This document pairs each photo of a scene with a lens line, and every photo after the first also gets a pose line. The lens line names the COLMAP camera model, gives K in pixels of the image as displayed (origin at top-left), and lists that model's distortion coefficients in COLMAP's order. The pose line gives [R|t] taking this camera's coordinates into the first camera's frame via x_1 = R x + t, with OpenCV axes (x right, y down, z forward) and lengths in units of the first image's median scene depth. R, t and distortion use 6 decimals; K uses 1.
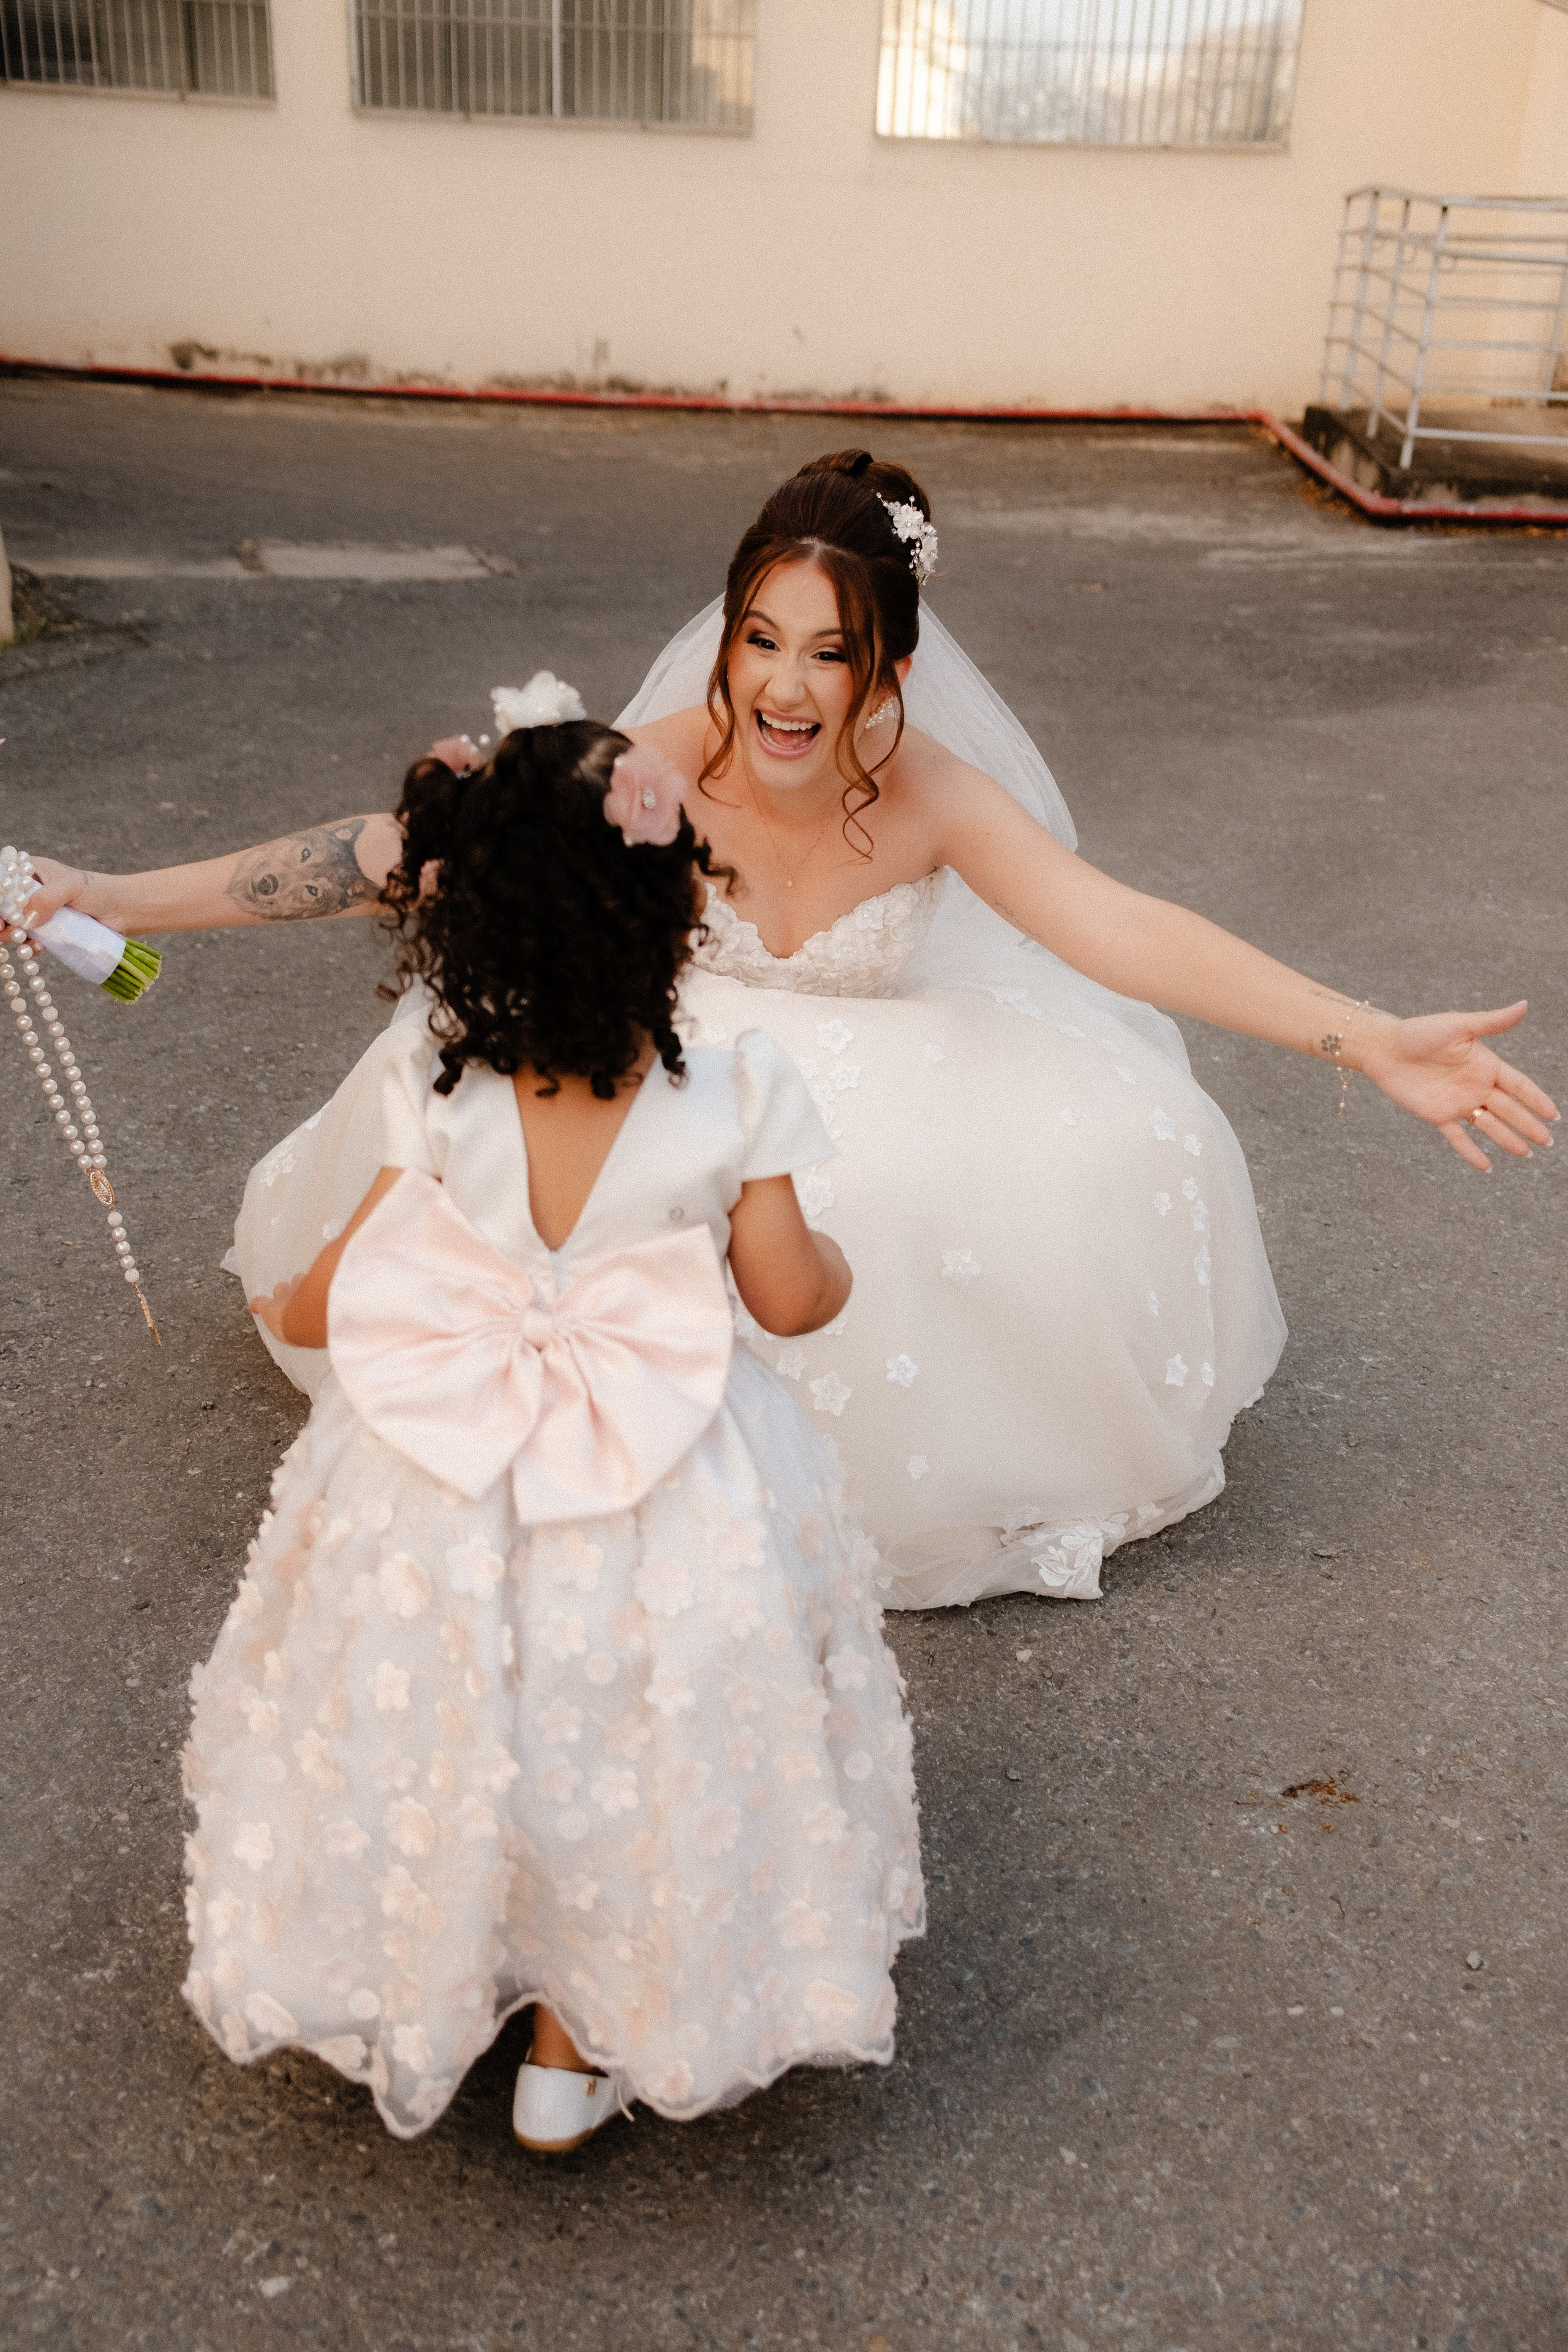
lens RADIAL K [[2321.5, 0, 790.0], [0, 2321.5, 1165.1], [0, 0, 1]] dist [0.131436, 0.000000]
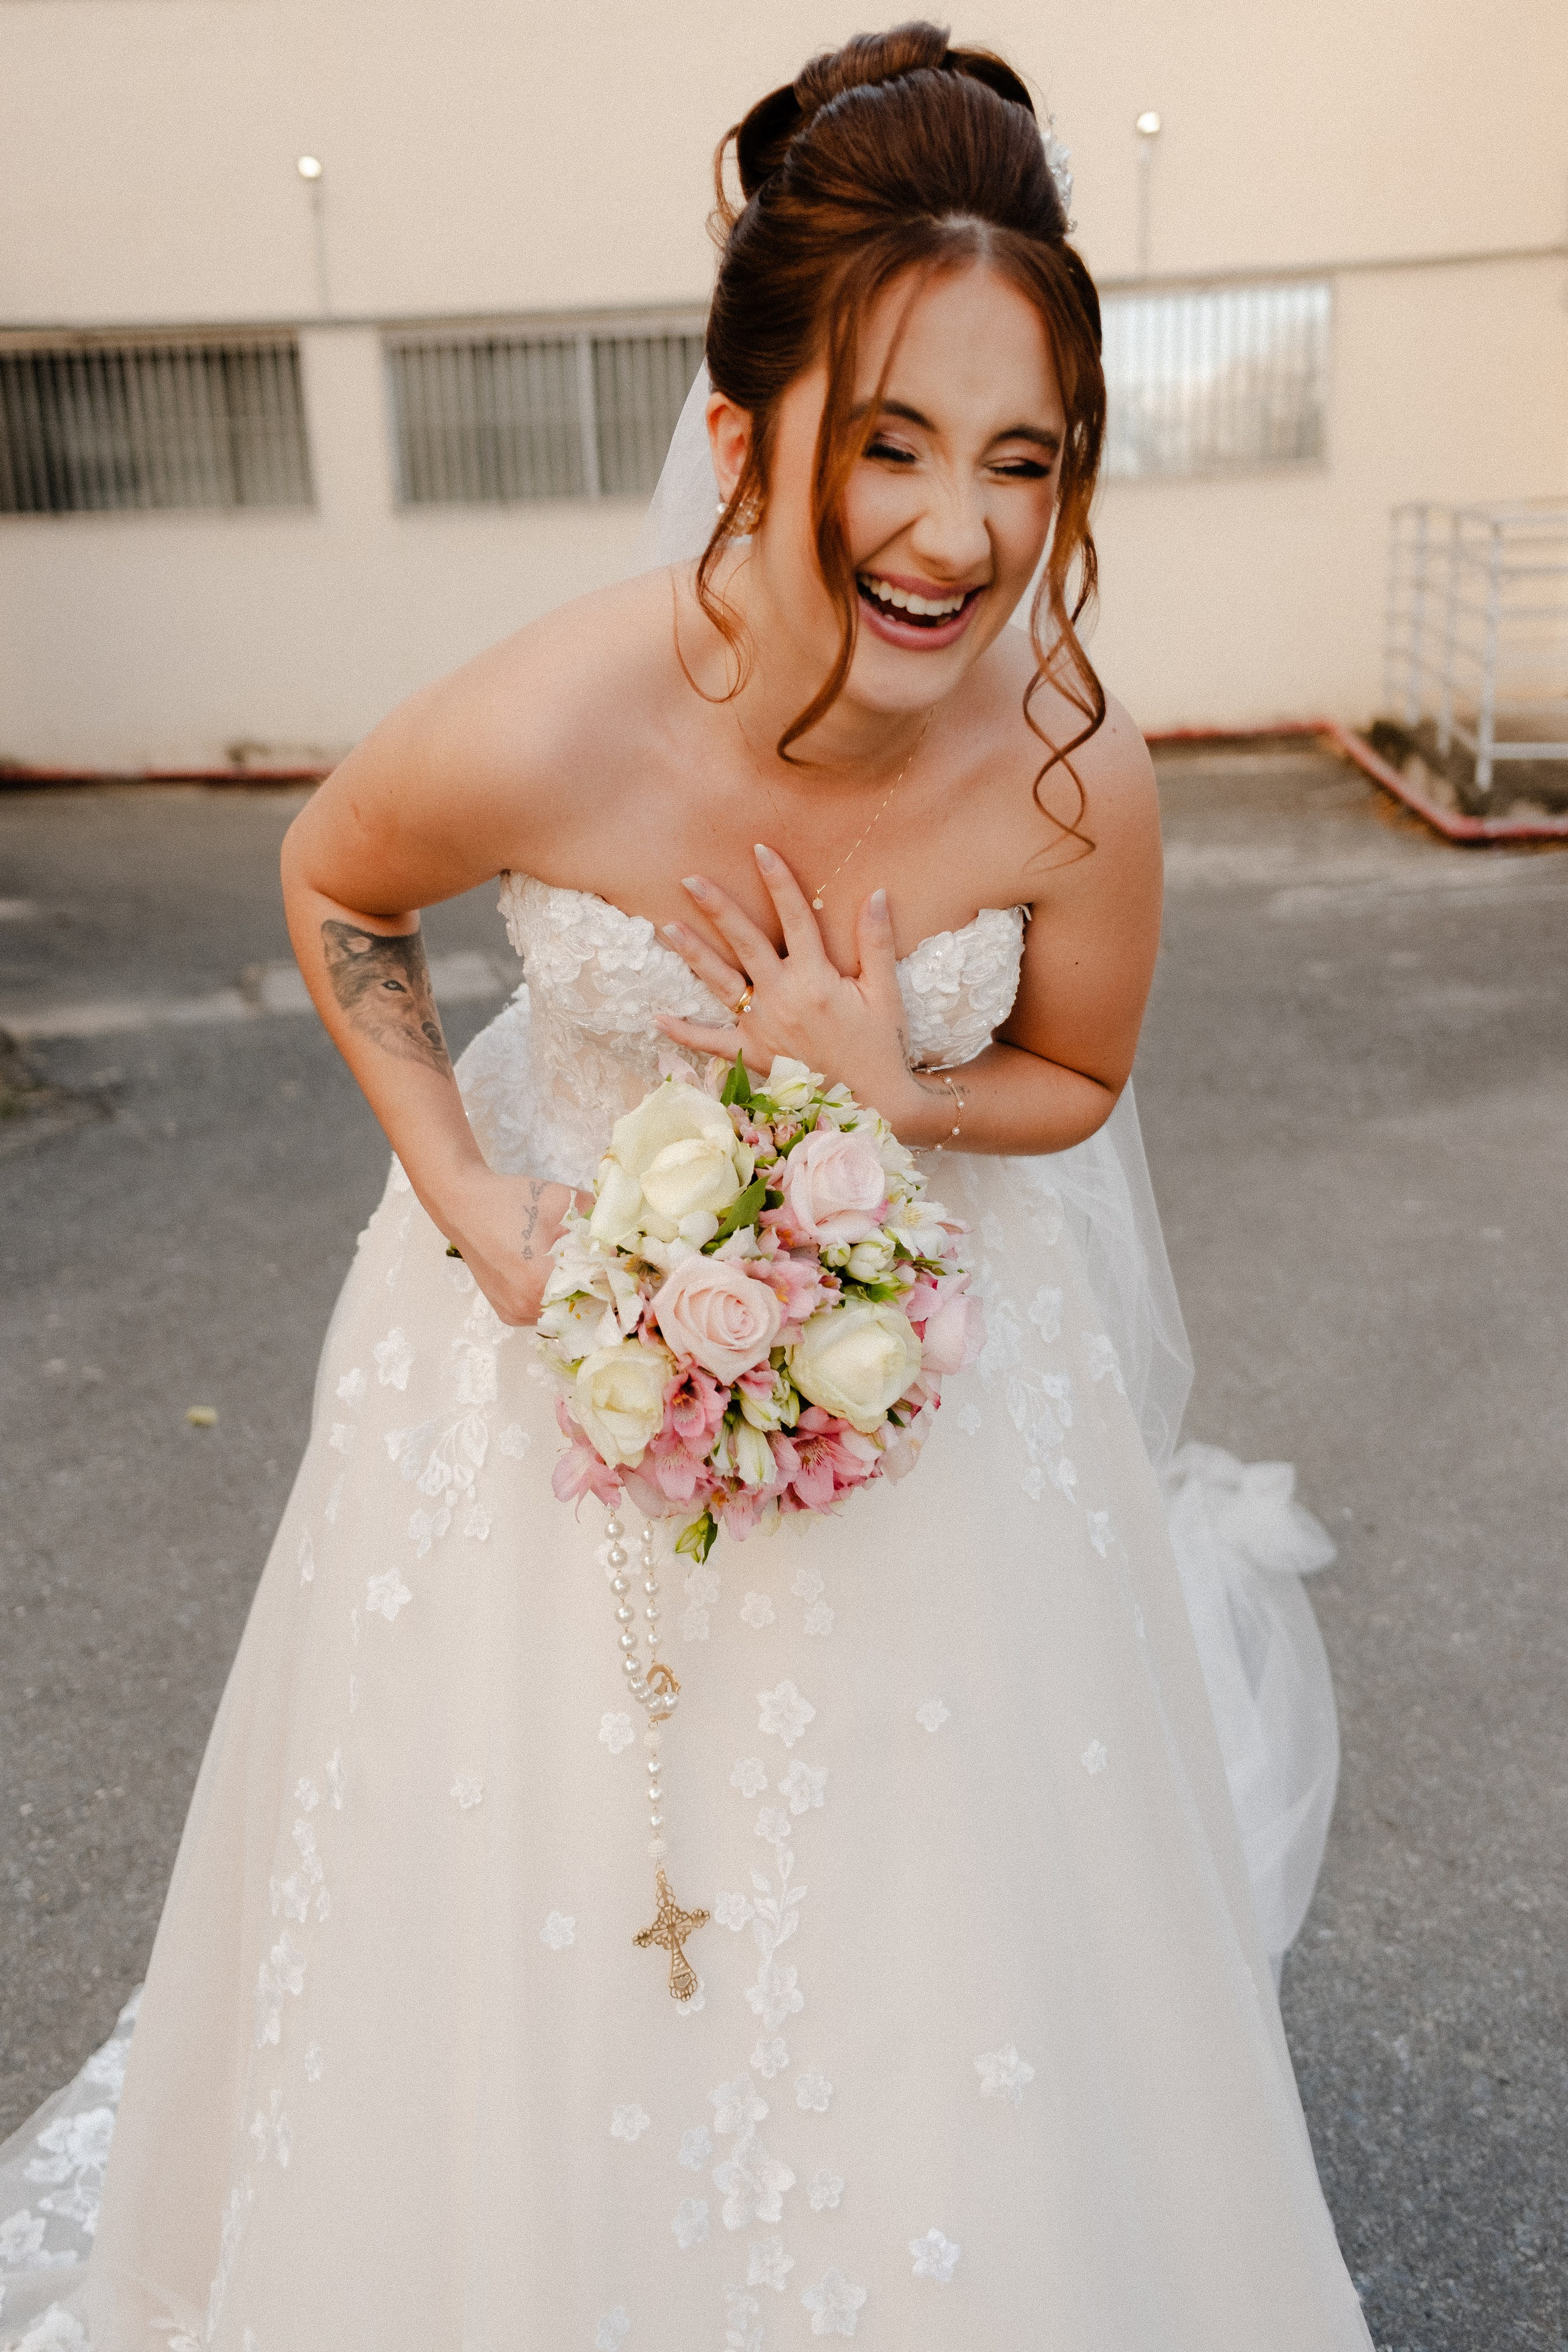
lens RADIAL K [[2321.5, 0, 792.9], [0, 2321.5, 1167.0], [0, 0, 1]] dist [0.131436, 0.000000]
pose [[0.996382, -0.069623, -0.048735, 0.029344], [0.063276, 0.990577, -0.121459, -0.064817], [0.056732, 0.117936, 0.991399, 0.101864]]
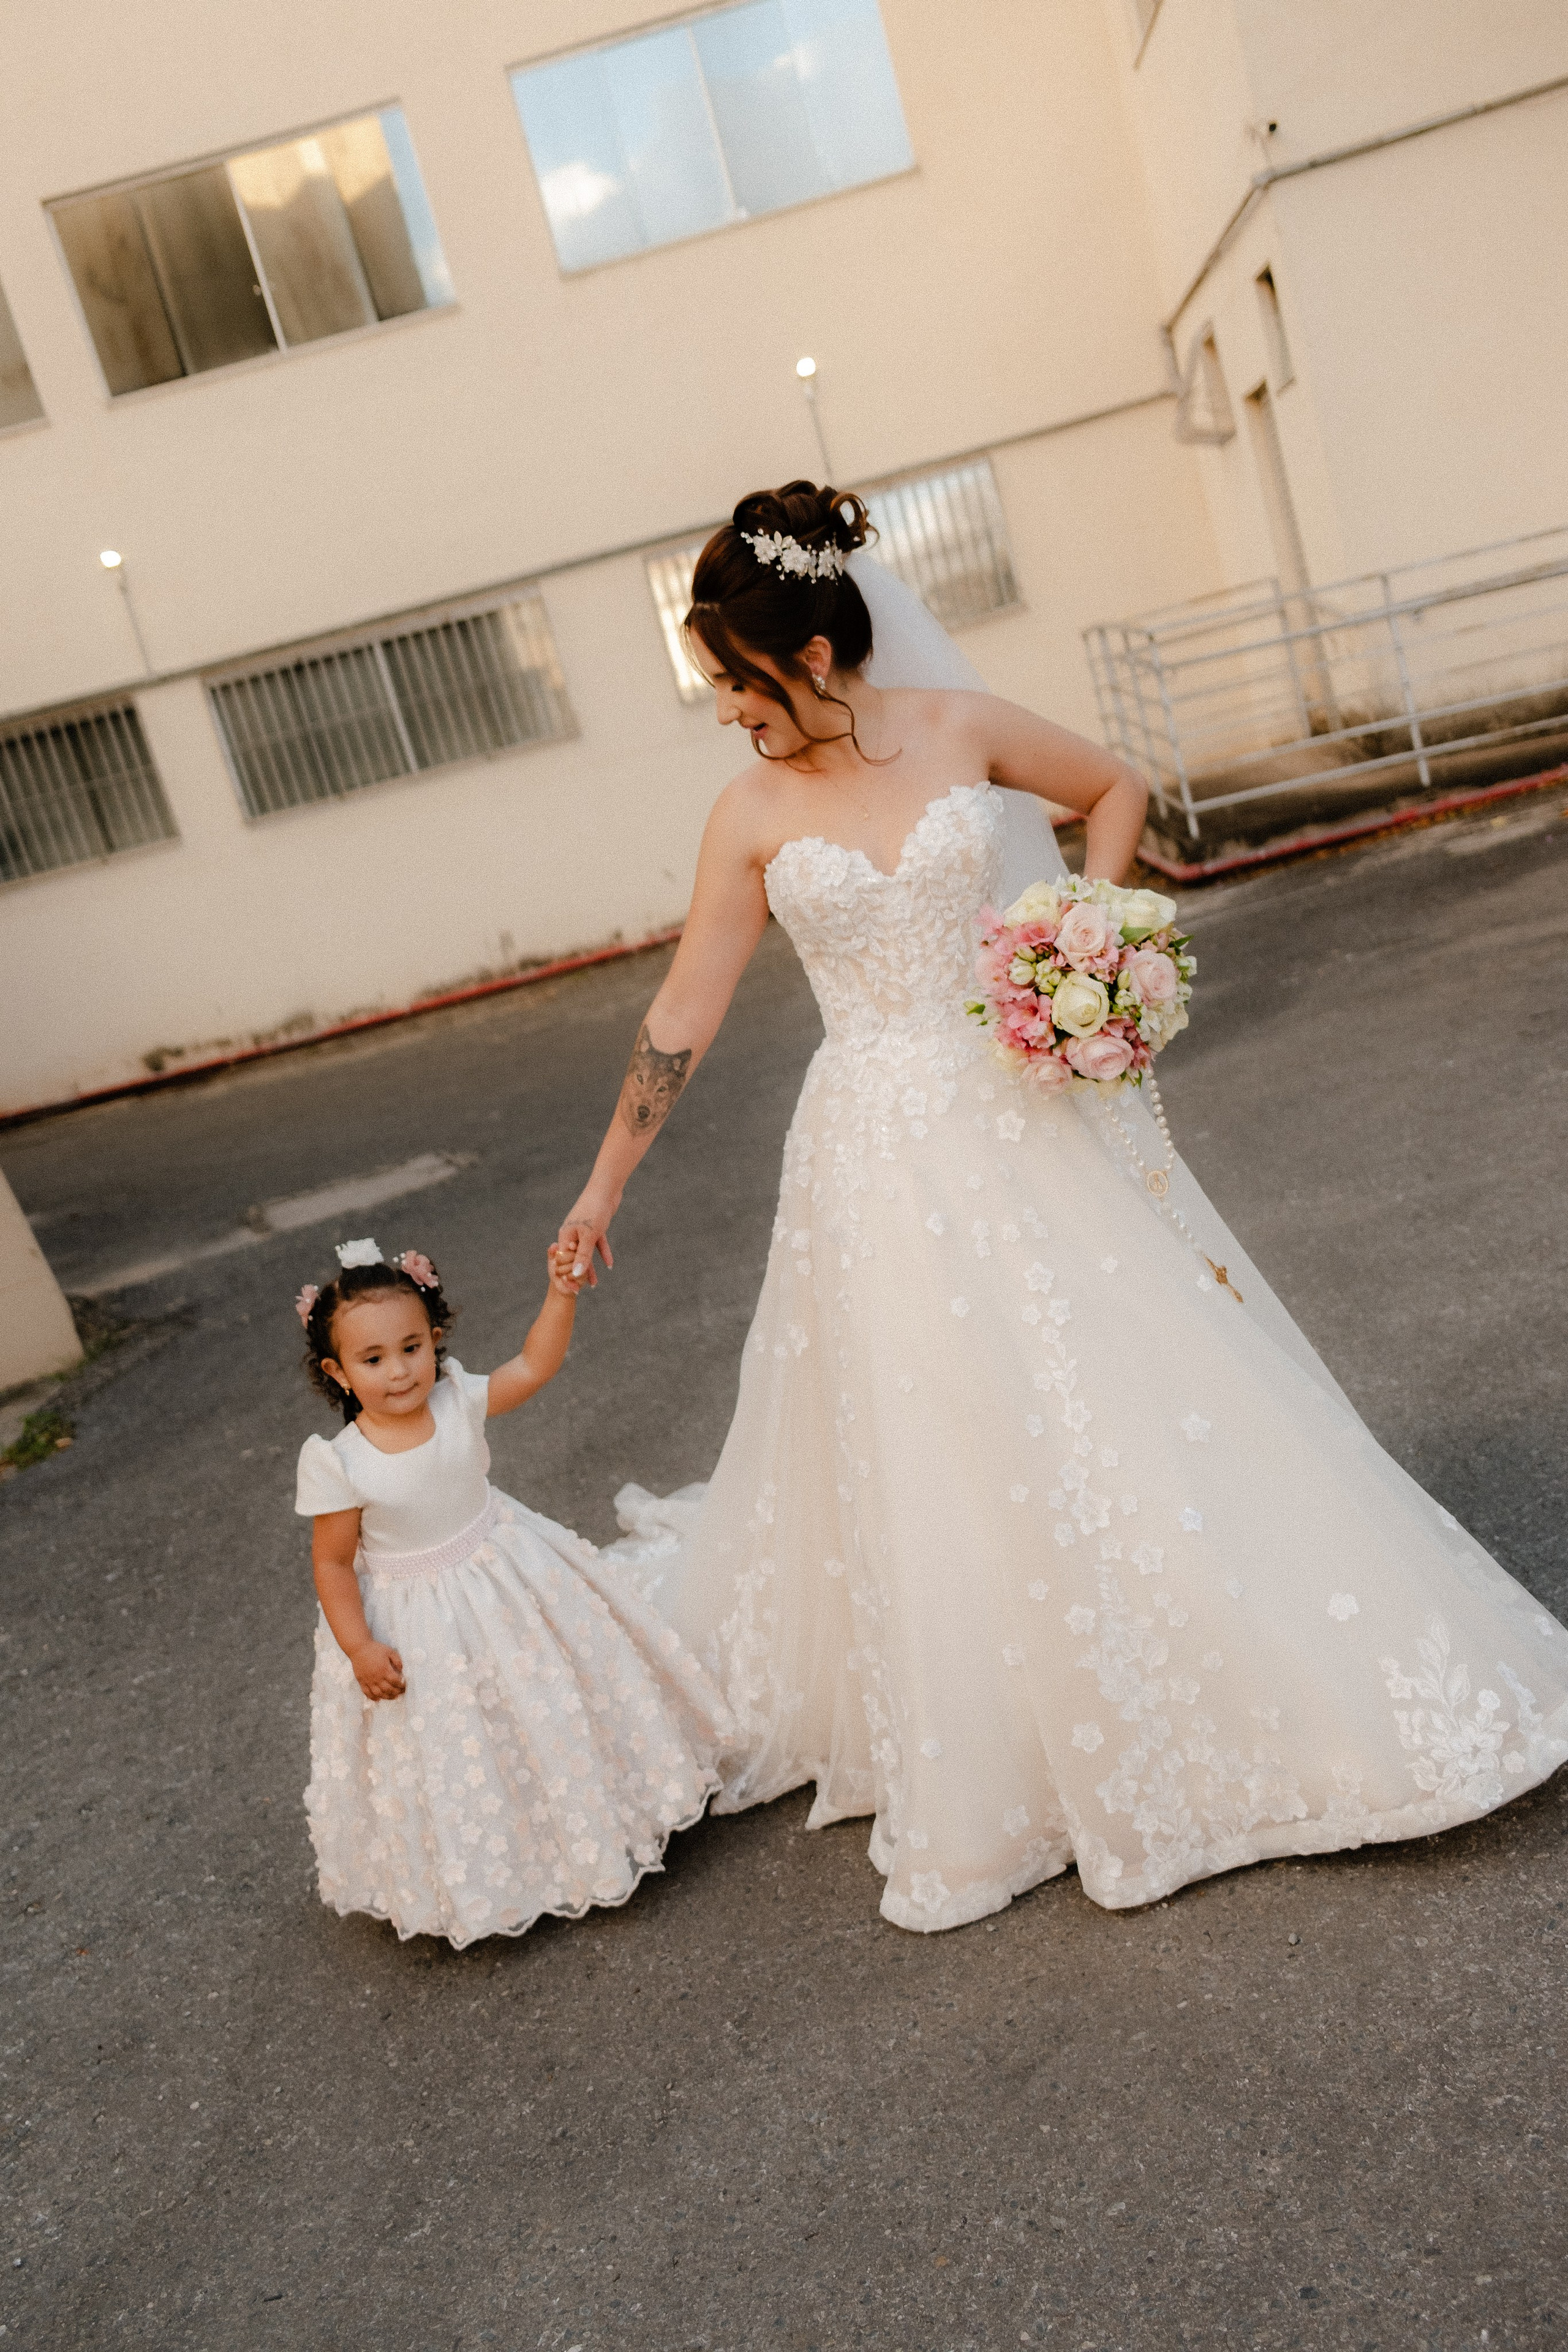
lens RADIAL K [[2321.5, 0, 788.5], [0, 2321.5, 1171.1], [0, 0, 1]] dist [0.131436, 0.000000]
pose [[0.951820, -0.306658, -0.000387, 0.029430], [0.301099, 0.934806, -0.188355, 0.014652], [0.058122, 0.179164, 0.982101, -0.126134]]
